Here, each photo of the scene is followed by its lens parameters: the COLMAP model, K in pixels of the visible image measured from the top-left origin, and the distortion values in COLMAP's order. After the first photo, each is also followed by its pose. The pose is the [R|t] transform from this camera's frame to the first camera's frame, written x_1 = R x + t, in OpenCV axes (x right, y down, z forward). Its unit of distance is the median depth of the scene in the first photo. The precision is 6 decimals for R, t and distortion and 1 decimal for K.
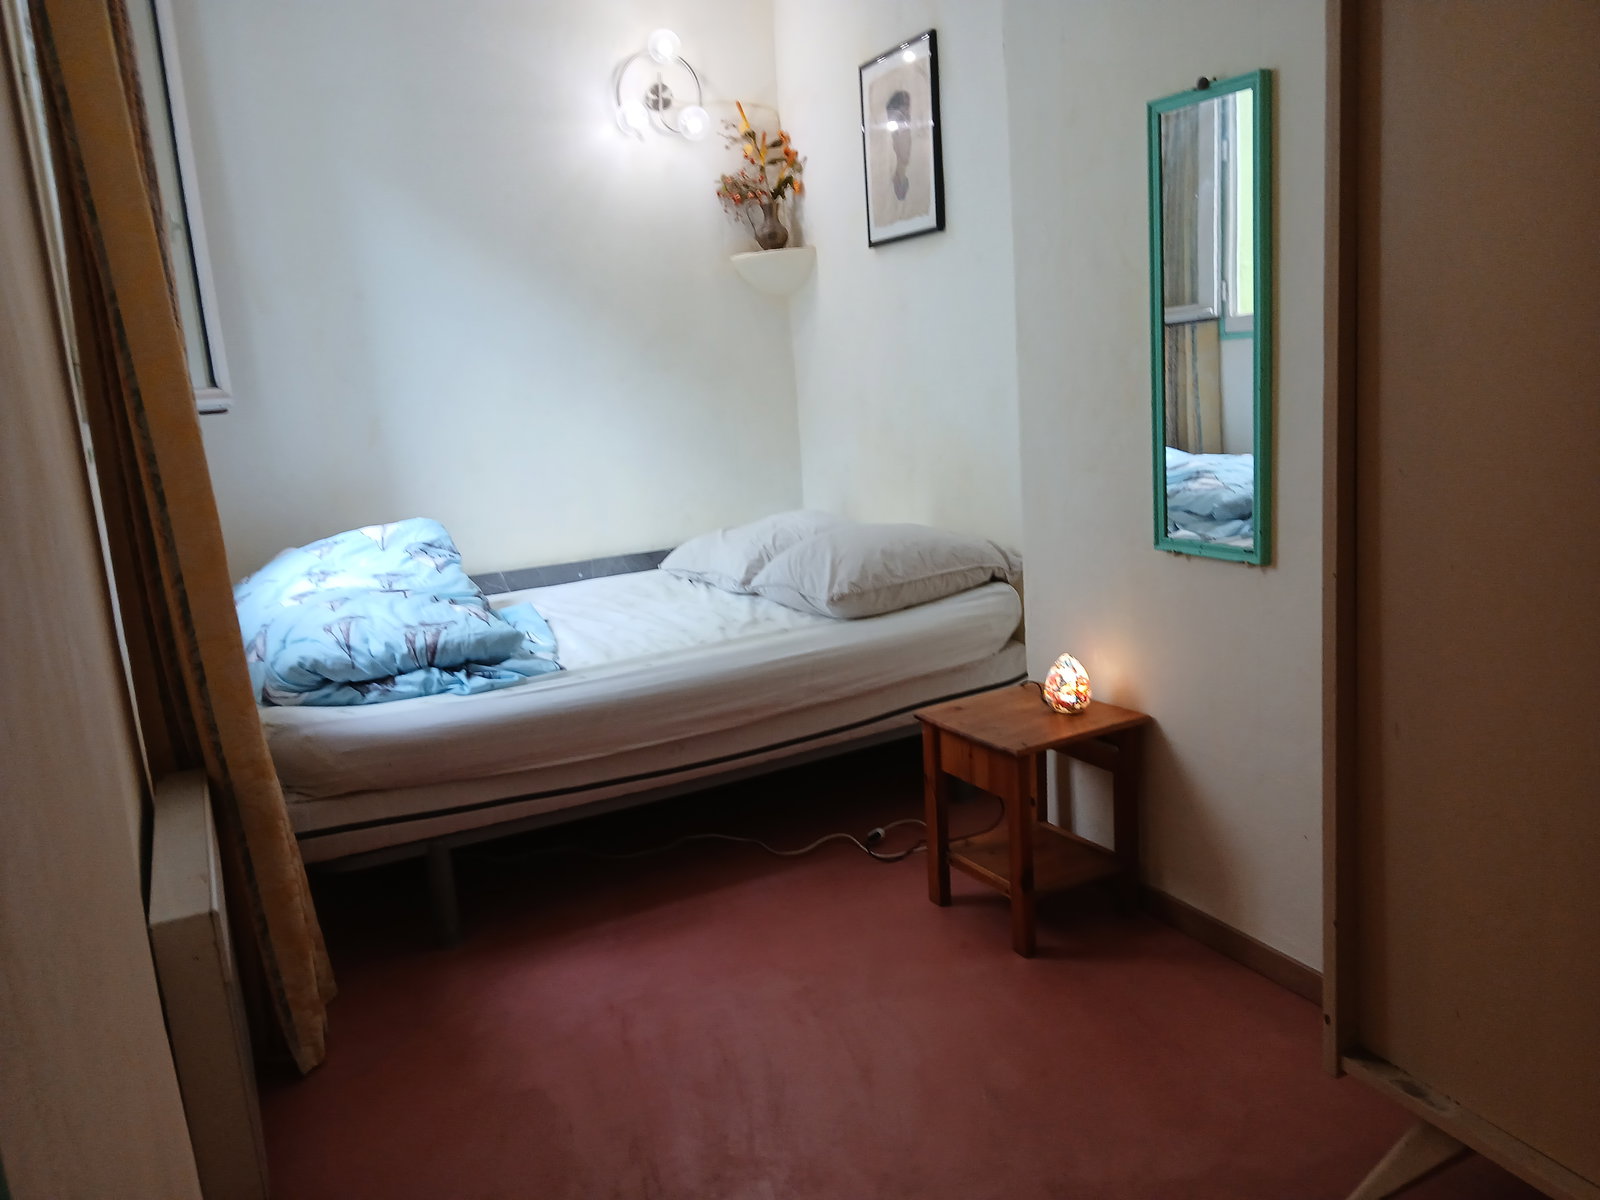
lens RADIAL K [[1216.9, 0, 797.1], [0, 1216.9, 599.0], [0, 0, 1]] dist [0.000671, -0.007350]
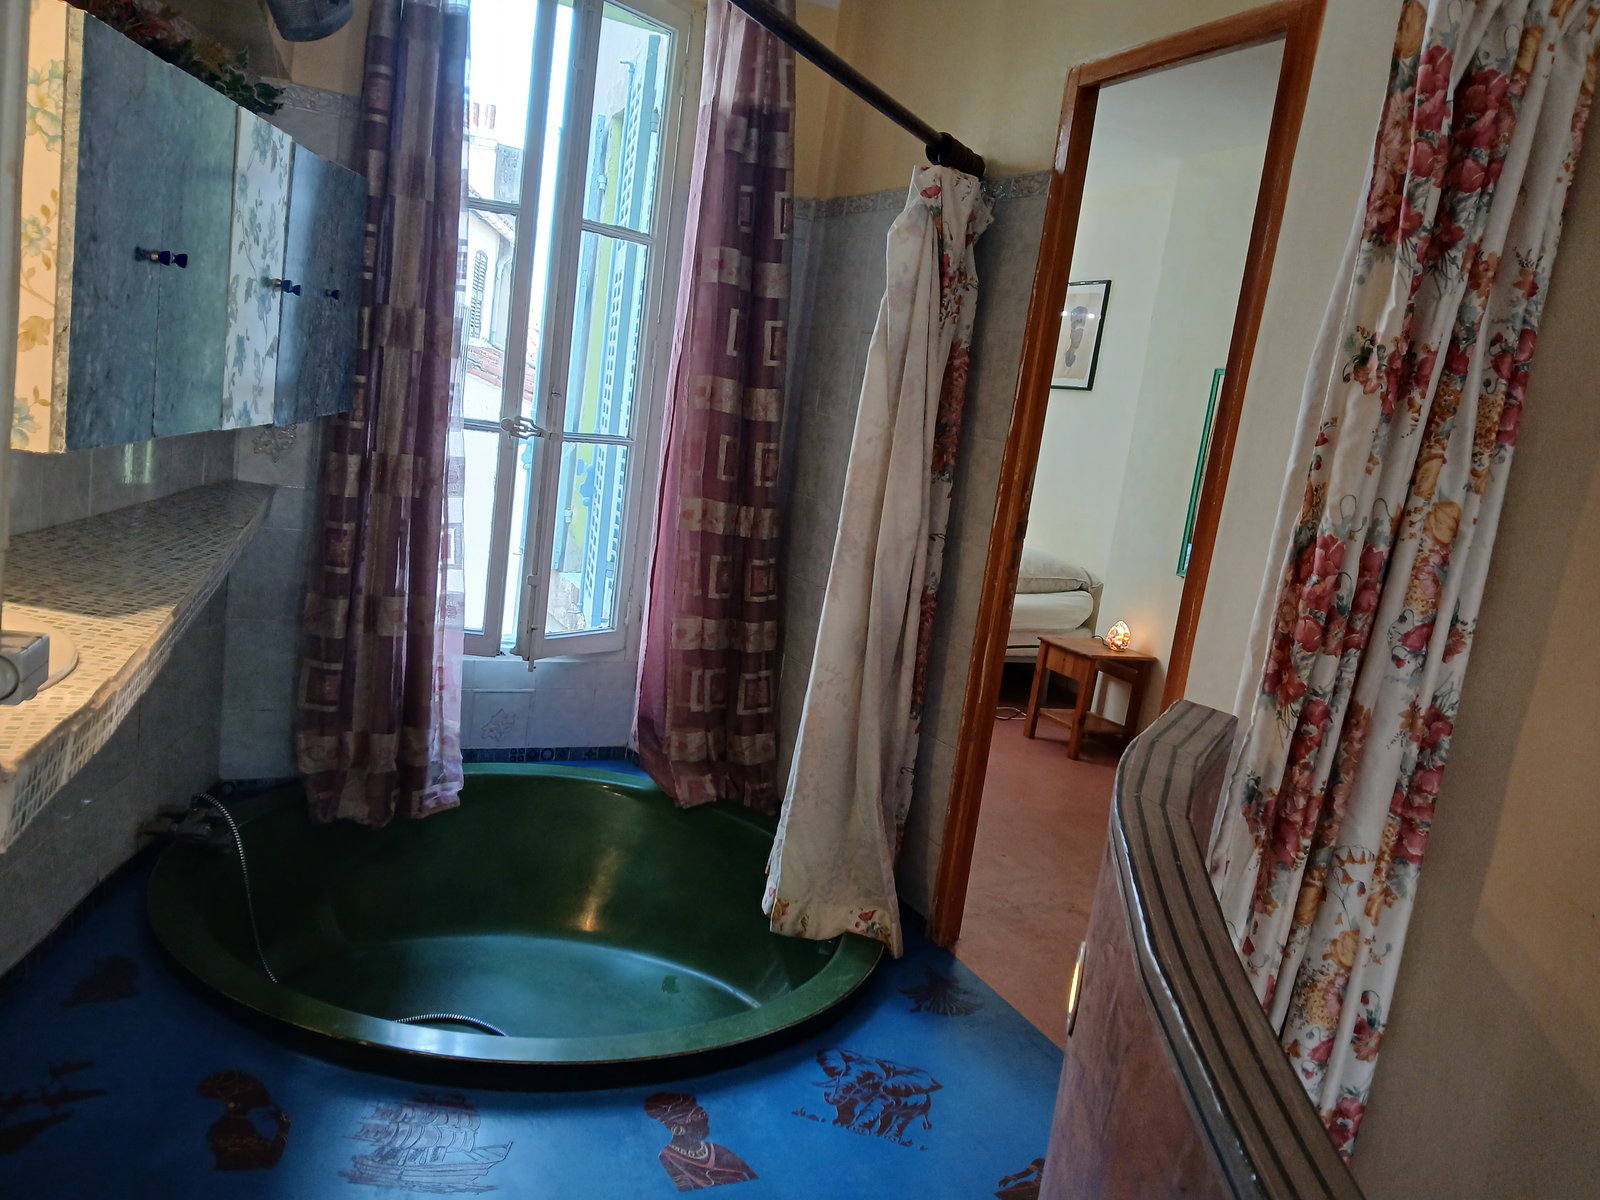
lens RADIAL K [[1216.9, 0, 800.5], [0, 1216.9, 605.0], [0, 0, 1]] dist [0.000671, -0.007350]
pose [[0.977544, 0.210686, -0.004477, -0.264512], [-0.210710, 0.976902, -0.035555, 0.183550], [-0.003117, 0.035700, 0.999358, -0.908504]]
